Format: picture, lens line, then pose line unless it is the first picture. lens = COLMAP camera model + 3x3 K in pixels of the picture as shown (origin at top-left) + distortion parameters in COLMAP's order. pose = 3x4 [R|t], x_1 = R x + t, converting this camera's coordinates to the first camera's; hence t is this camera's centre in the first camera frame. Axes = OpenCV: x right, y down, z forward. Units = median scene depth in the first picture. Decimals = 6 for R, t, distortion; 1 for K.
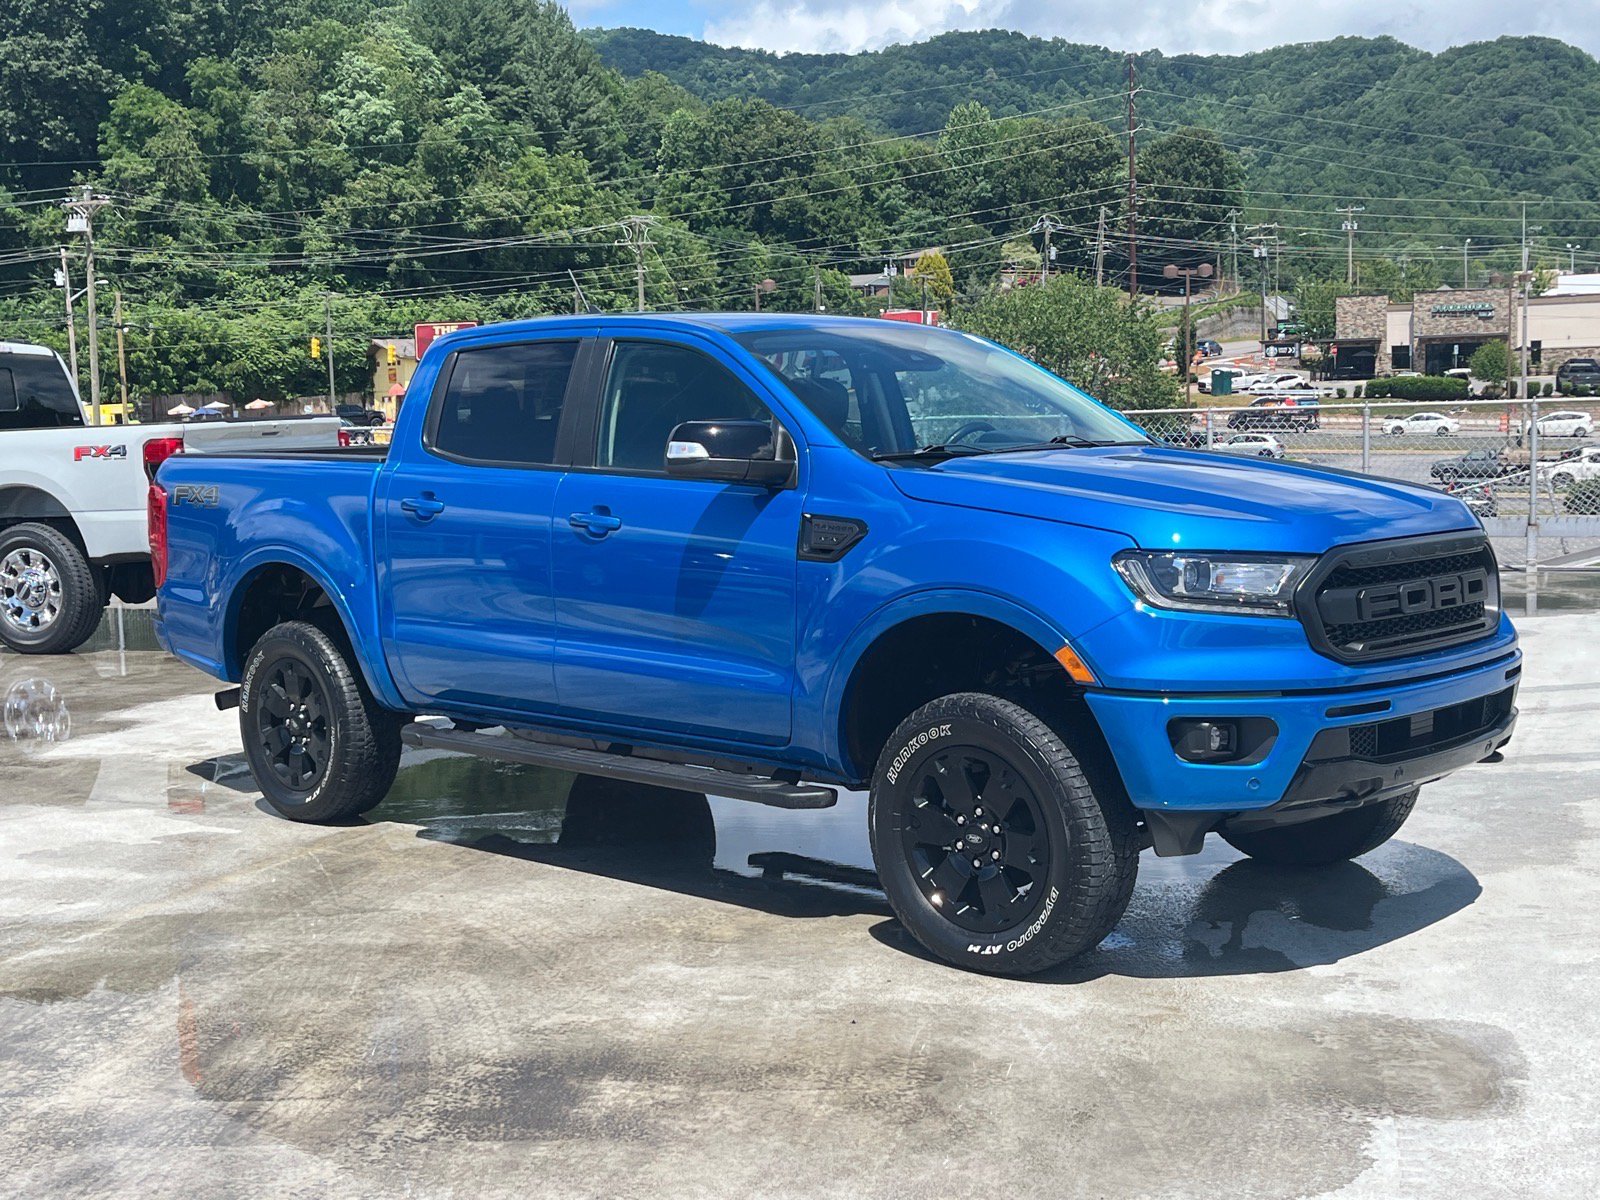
lens RADIAL K [[2010.2, 0, 800.0], [0, 2010.2, 600.0], [0, 0, 1]] dist [0.021354, -0.039678]
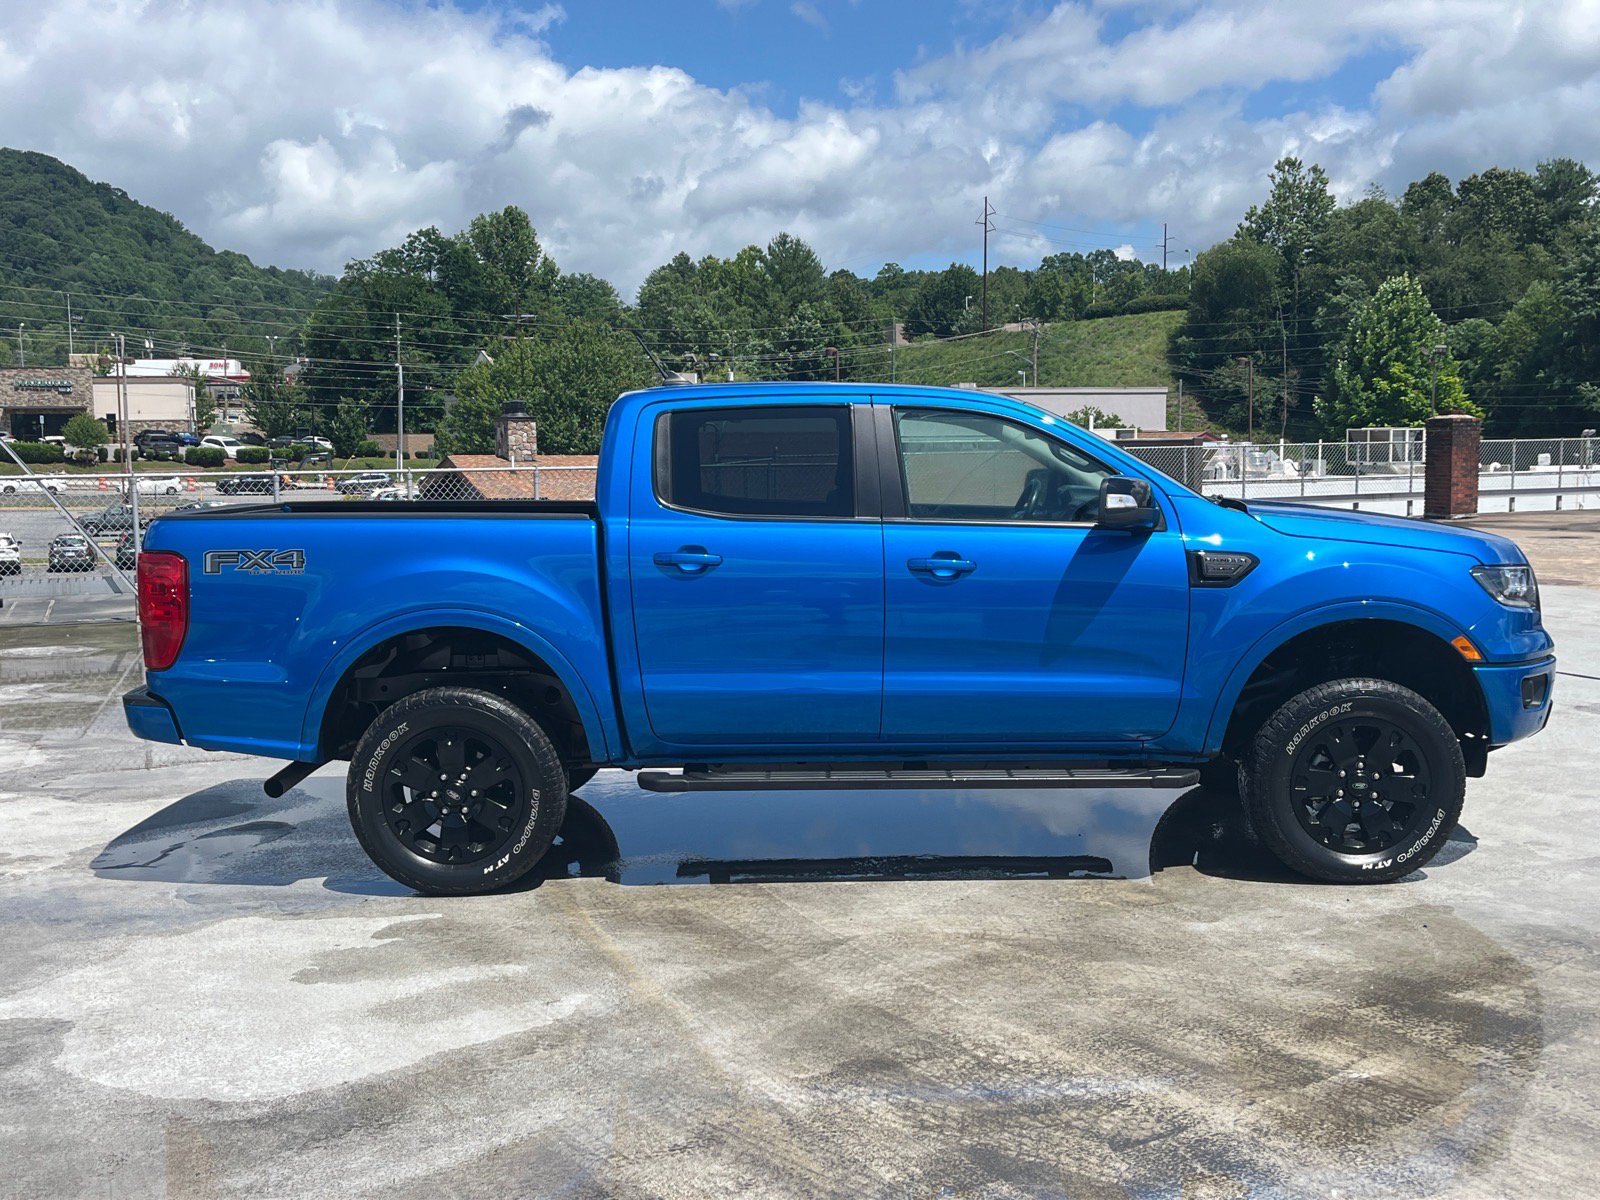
lens RADIAL K [[1681.3, 0, 800.0], [0, 1681.3, 600.0], [0, 0, 1]] dist [0.004895, 0.013216]
pose [[0.727046, -0.048762, 0.684854, -0.989527], [0.061405, 0.998096, 0.005878, -0.036953], [-0.683837, 0.037780, 0.728656, 0.442865]]
